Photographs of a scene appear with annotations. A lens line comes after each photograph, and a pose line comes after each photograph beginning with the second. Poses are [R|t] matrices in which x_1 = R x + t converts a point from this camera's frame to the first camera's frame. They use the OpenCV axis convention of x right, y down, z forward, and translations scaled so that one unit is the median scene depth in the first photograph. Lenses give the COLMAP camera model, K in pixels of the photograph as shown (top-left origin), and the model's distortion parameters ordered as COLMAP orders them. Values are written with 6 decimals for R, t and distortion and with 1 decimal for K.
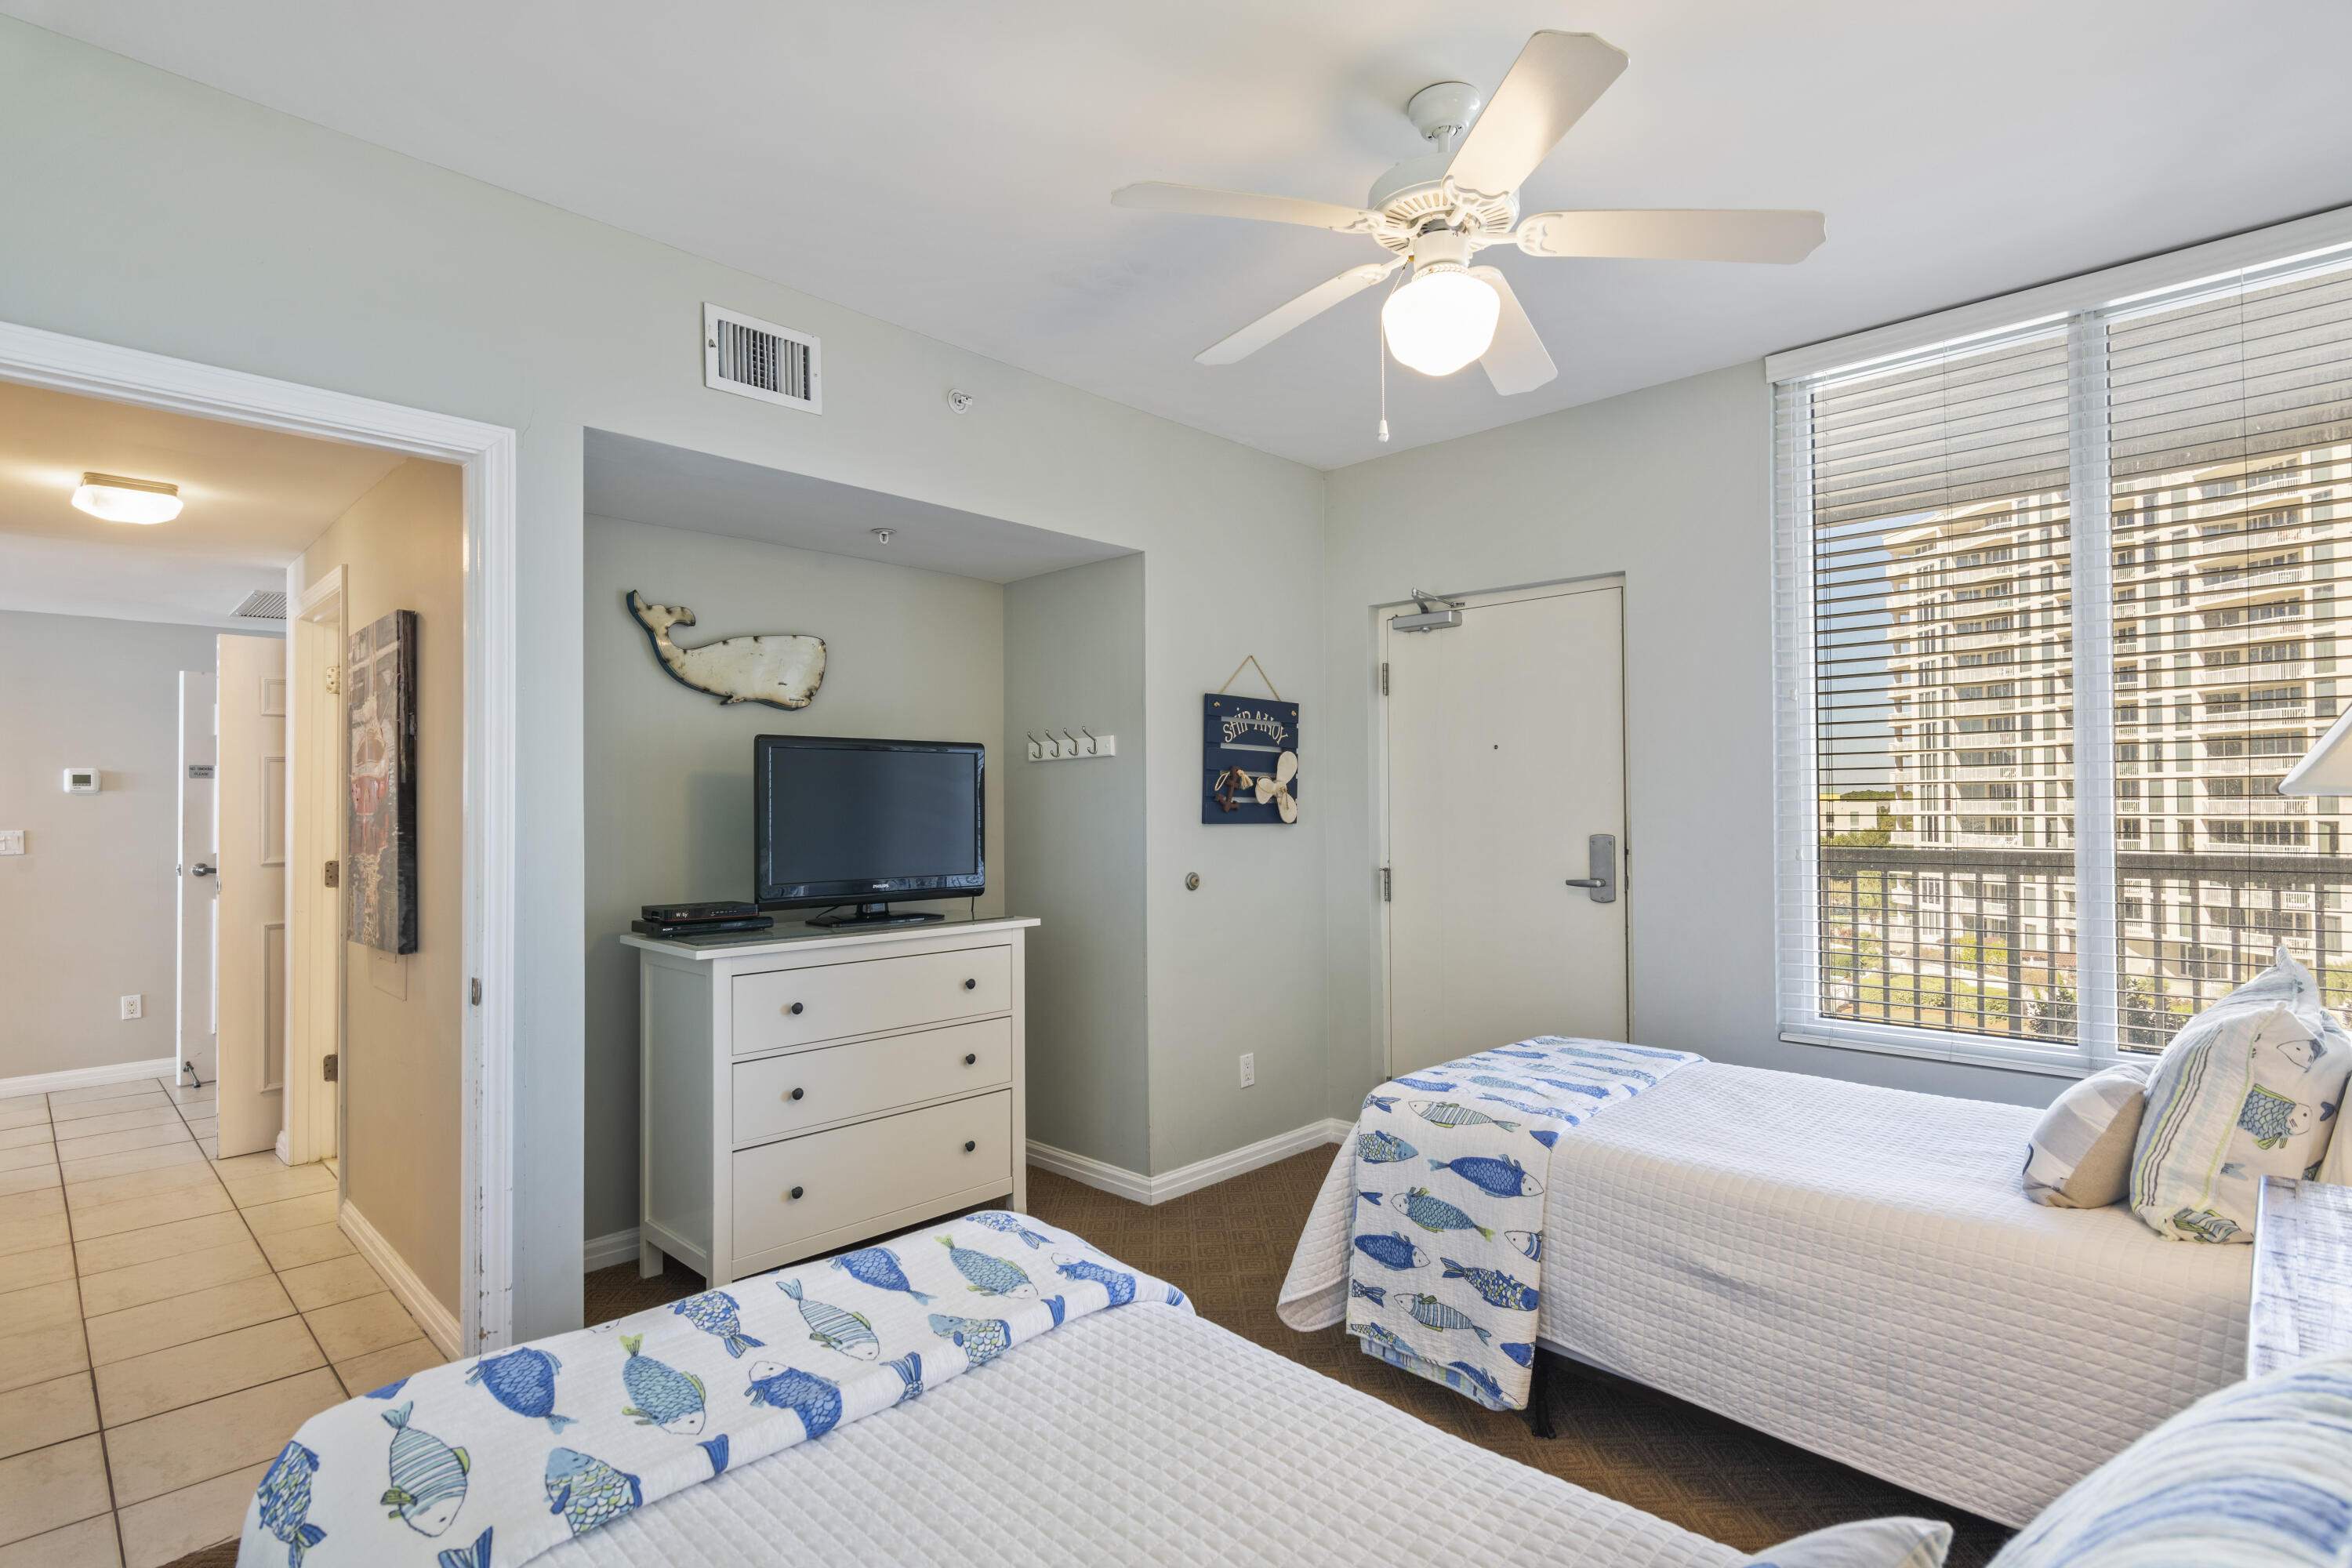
lens RADIAL K [[1146.8, 0, 1172.9], [0, 1146.8, 798.4], [0, 0, 1]] dist [-0.000007, 0.000104]
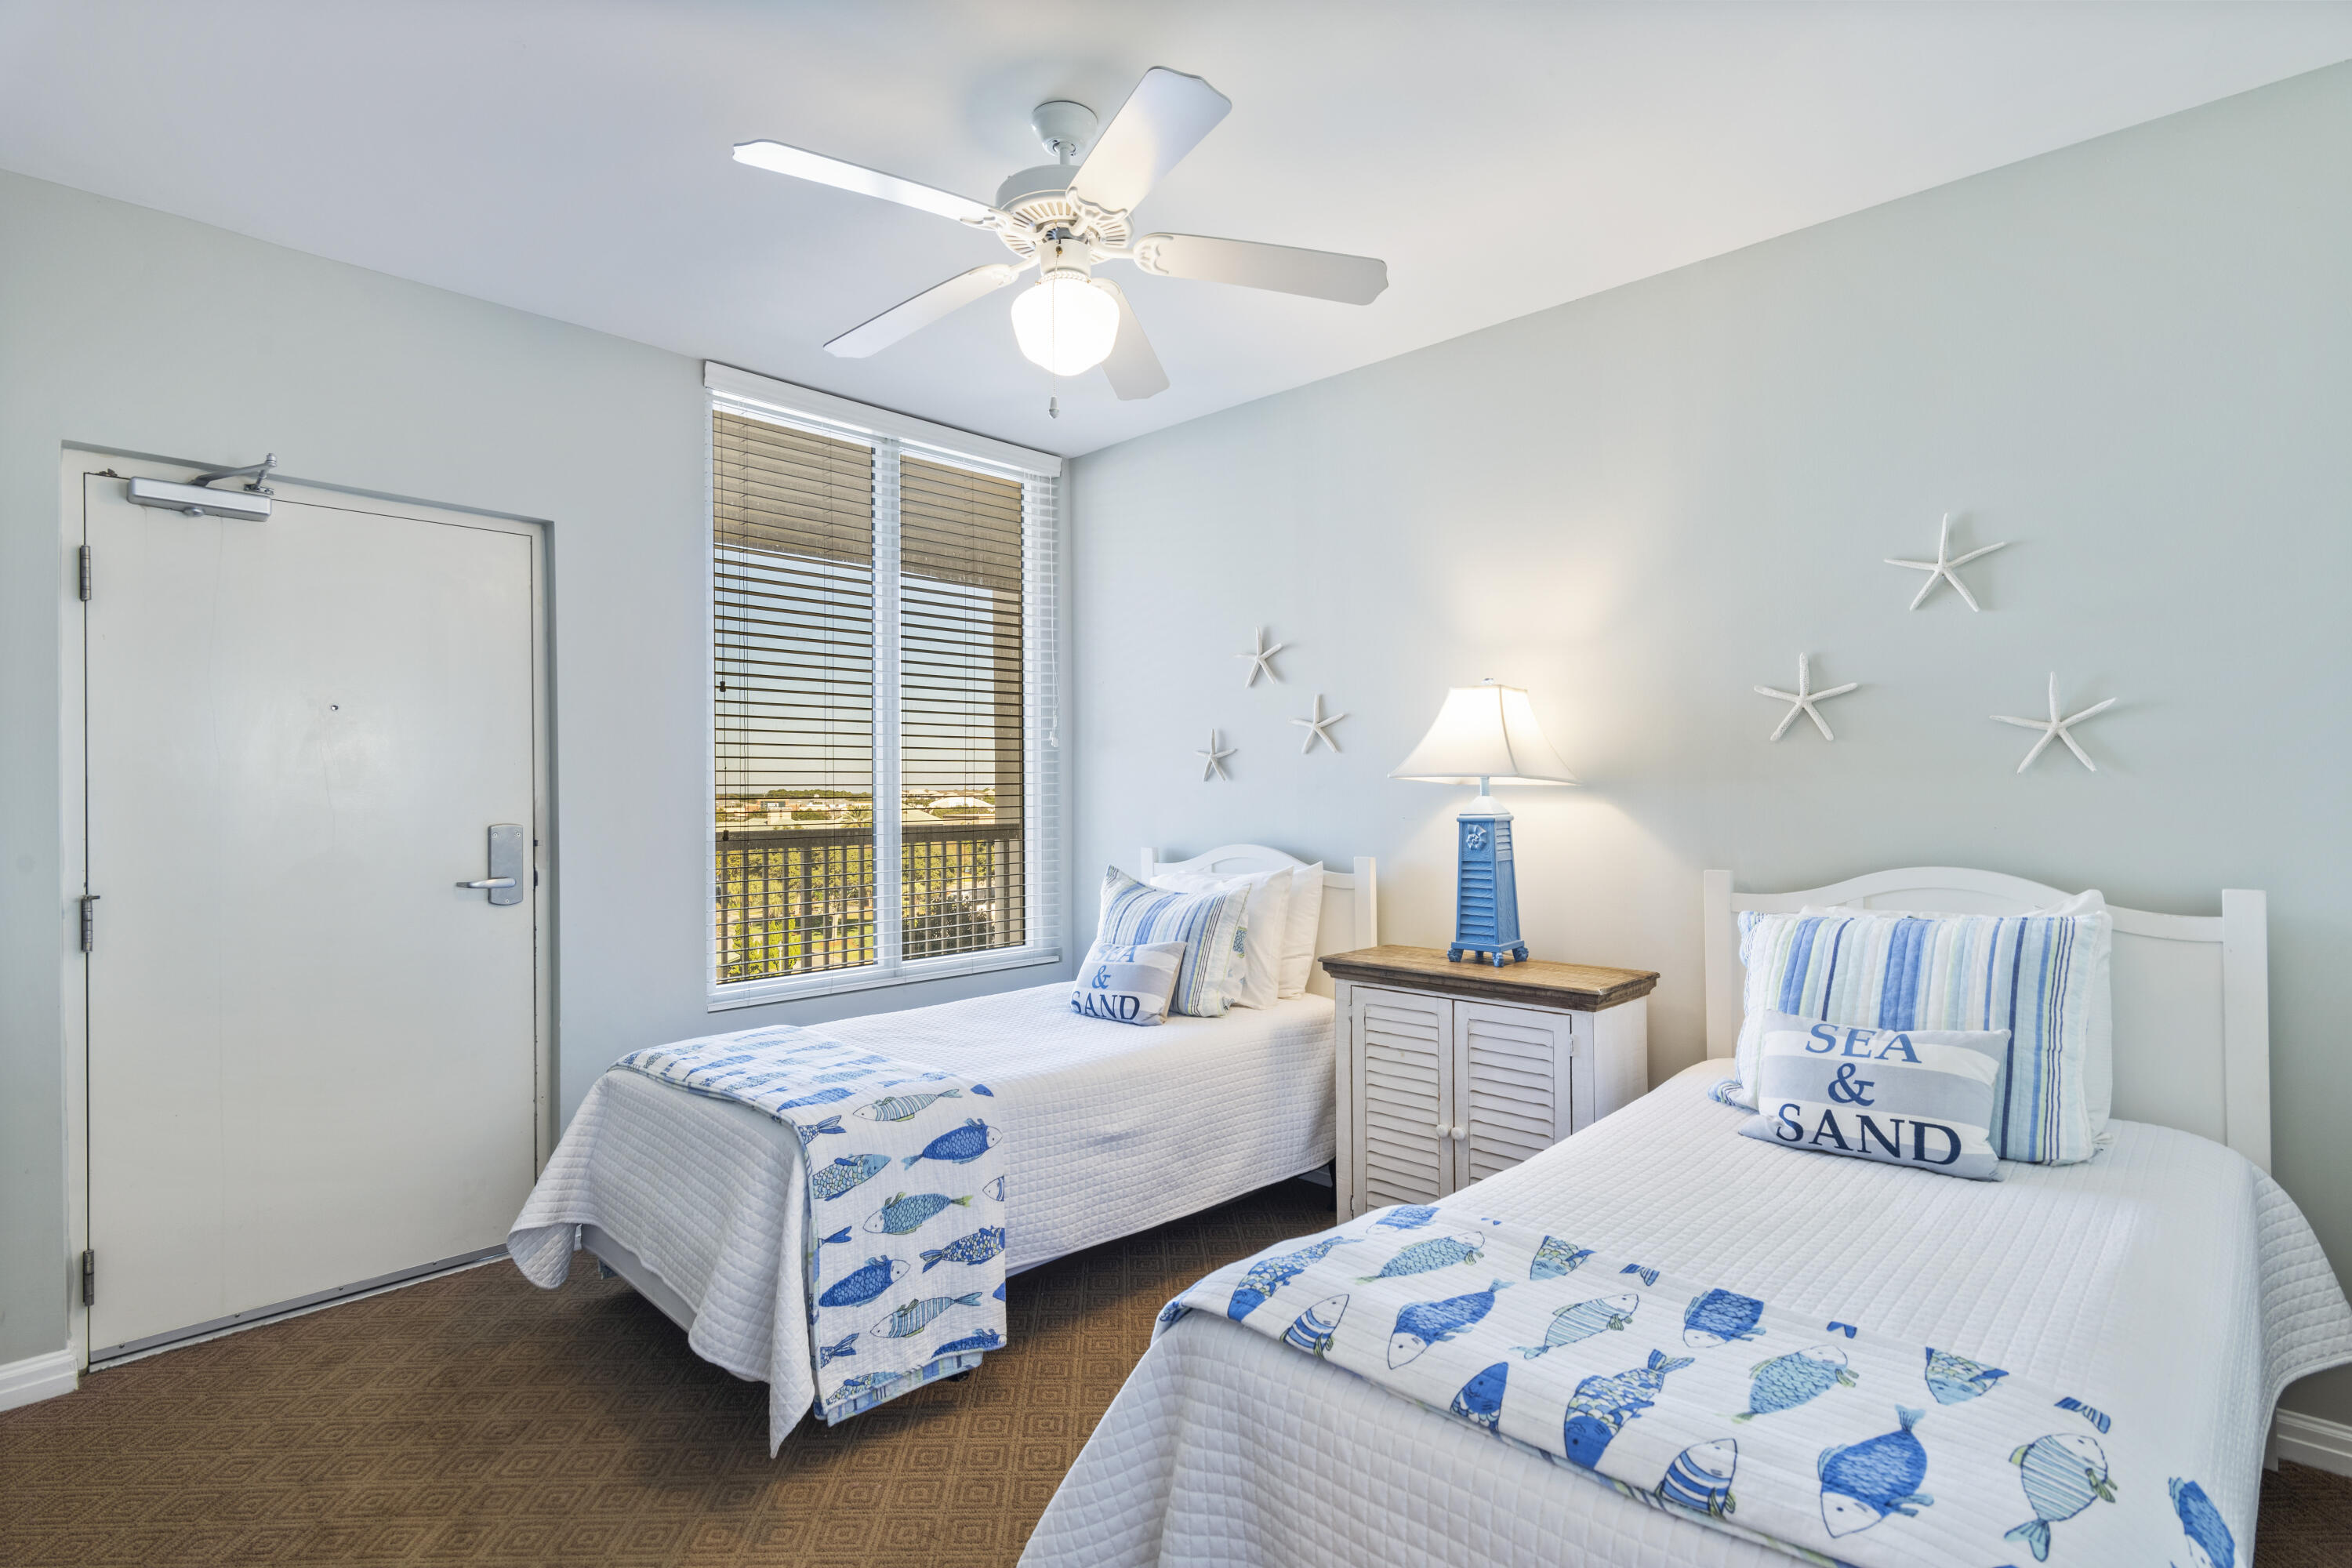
lens RADIAL K [[1146.8, 0, 1172.9], [0, 1146.8, 798.4], [0, 0, 1]] dist [-0.000007, 0.000104]
pose [[-0.012853, 0.001521, 0.999916, -0.728470], [0.001067, 0.999998, -0.001507, 0.021889], [-0.999917, 0.001048, -0.012854, 0.803560]]
